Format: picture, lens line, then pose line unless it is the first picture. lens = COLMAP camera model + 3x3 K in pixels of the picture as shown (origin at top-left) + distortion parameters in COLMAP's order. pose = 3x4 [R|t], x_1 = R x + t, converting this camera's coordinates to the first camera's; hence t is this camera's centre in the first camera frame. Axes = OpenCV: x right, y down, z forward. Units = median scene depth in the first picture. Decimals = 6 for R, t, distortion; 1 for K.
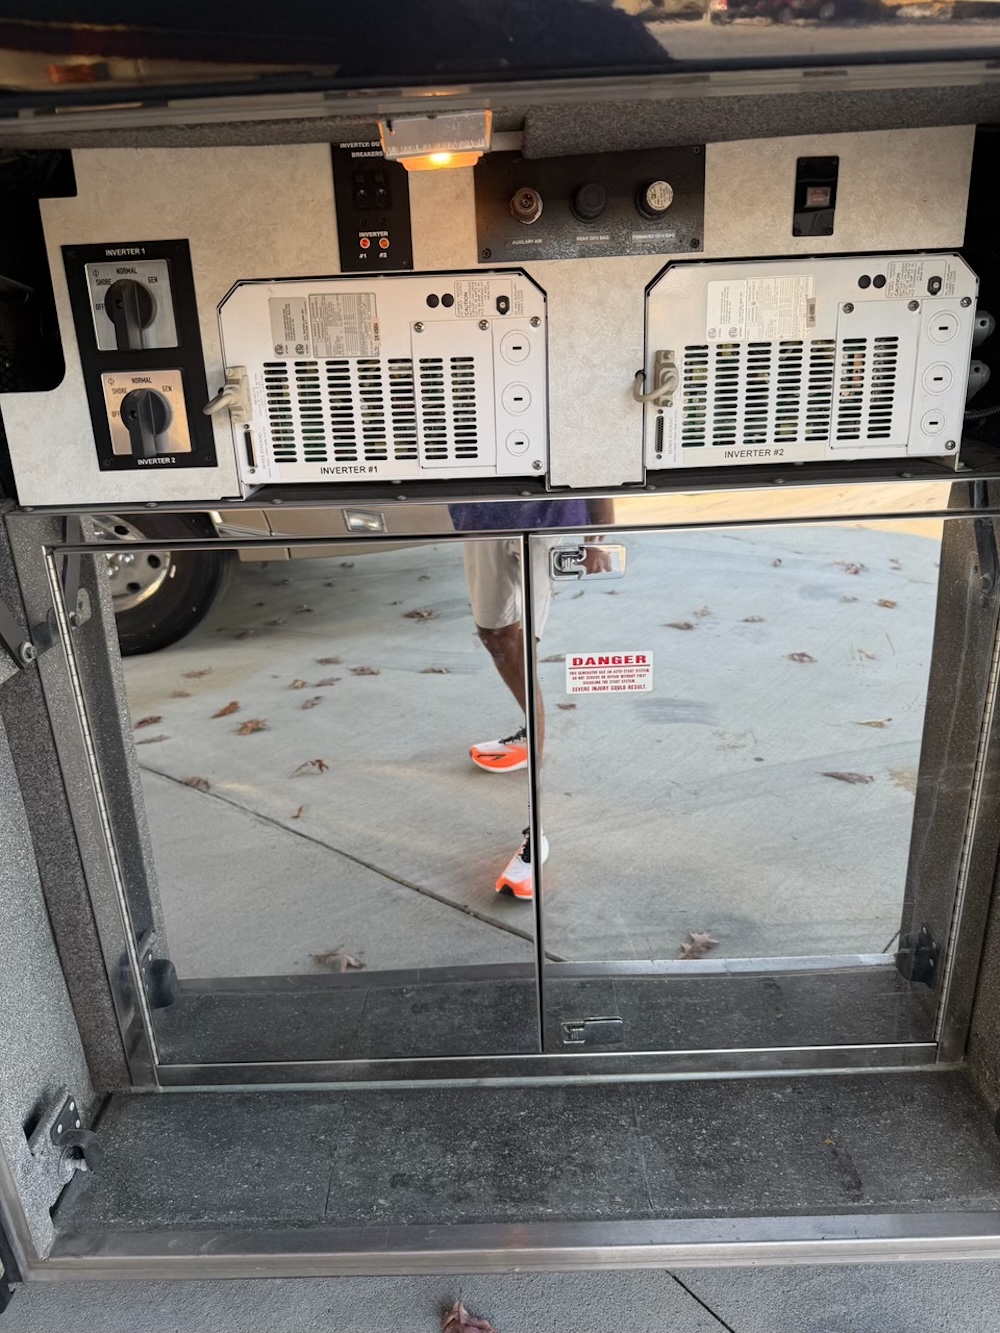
lens RADIAL K [[937.0, 0, 504.9], [0, 937.0, 703.9], [0, 0, 1]] dist [0.060560, -0.086347]
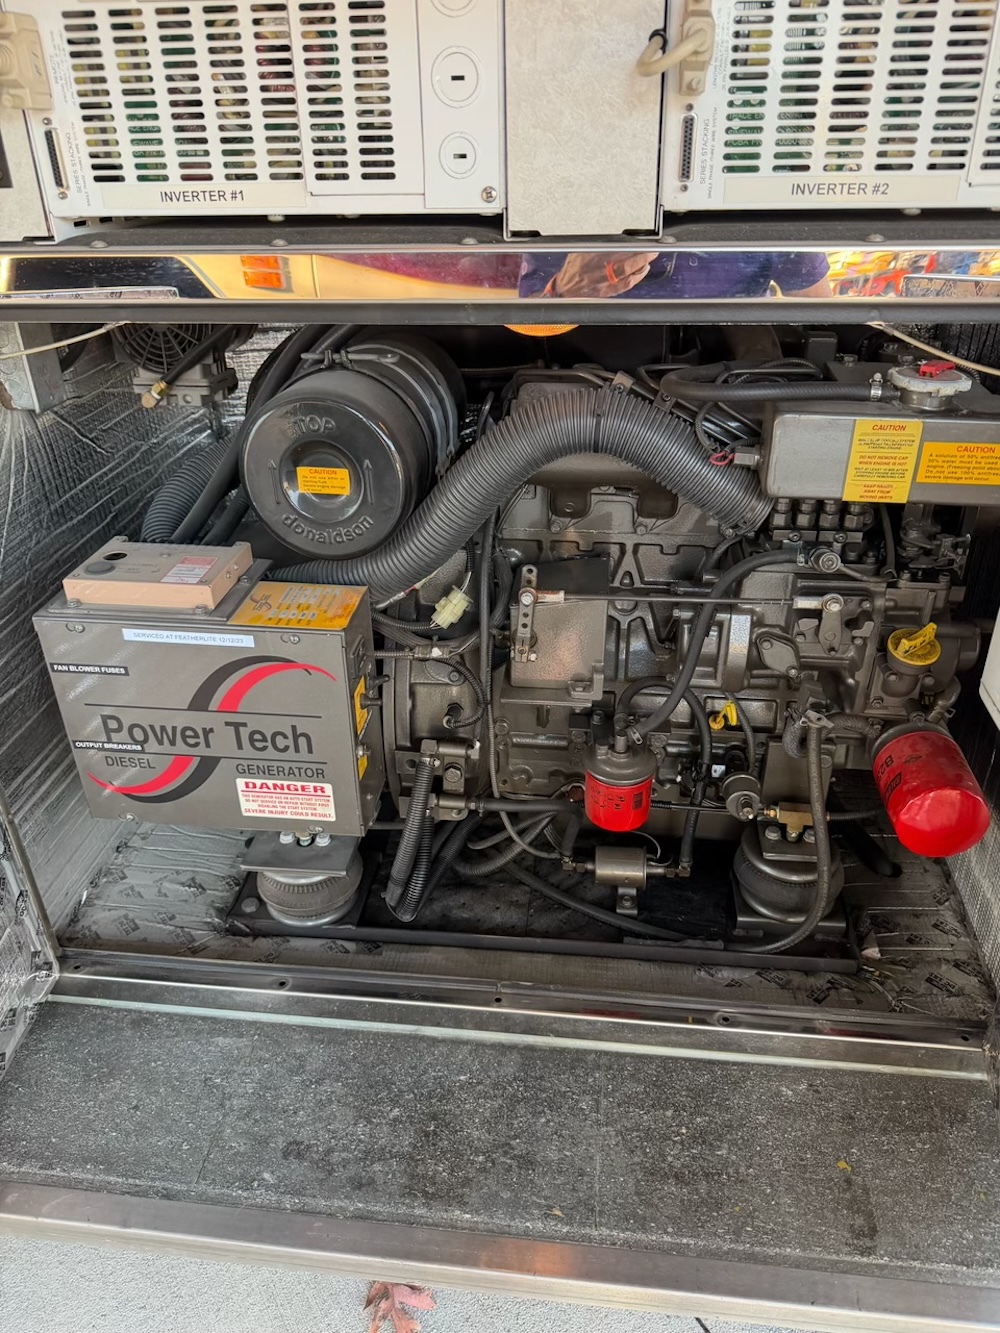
lens RADIAL K [[937.0, 0, 504.9], [0, 937.0, 703.9], [0, 0, 1]] dist [0.060560, -0.086347]
pose [[0.992415, 0.078397, -0.094690, 0.116971], [-0.062470, 0.985010, 0.160790, -0.017150], [0.105876, -0.153655, 0.982436, 0.281882]]
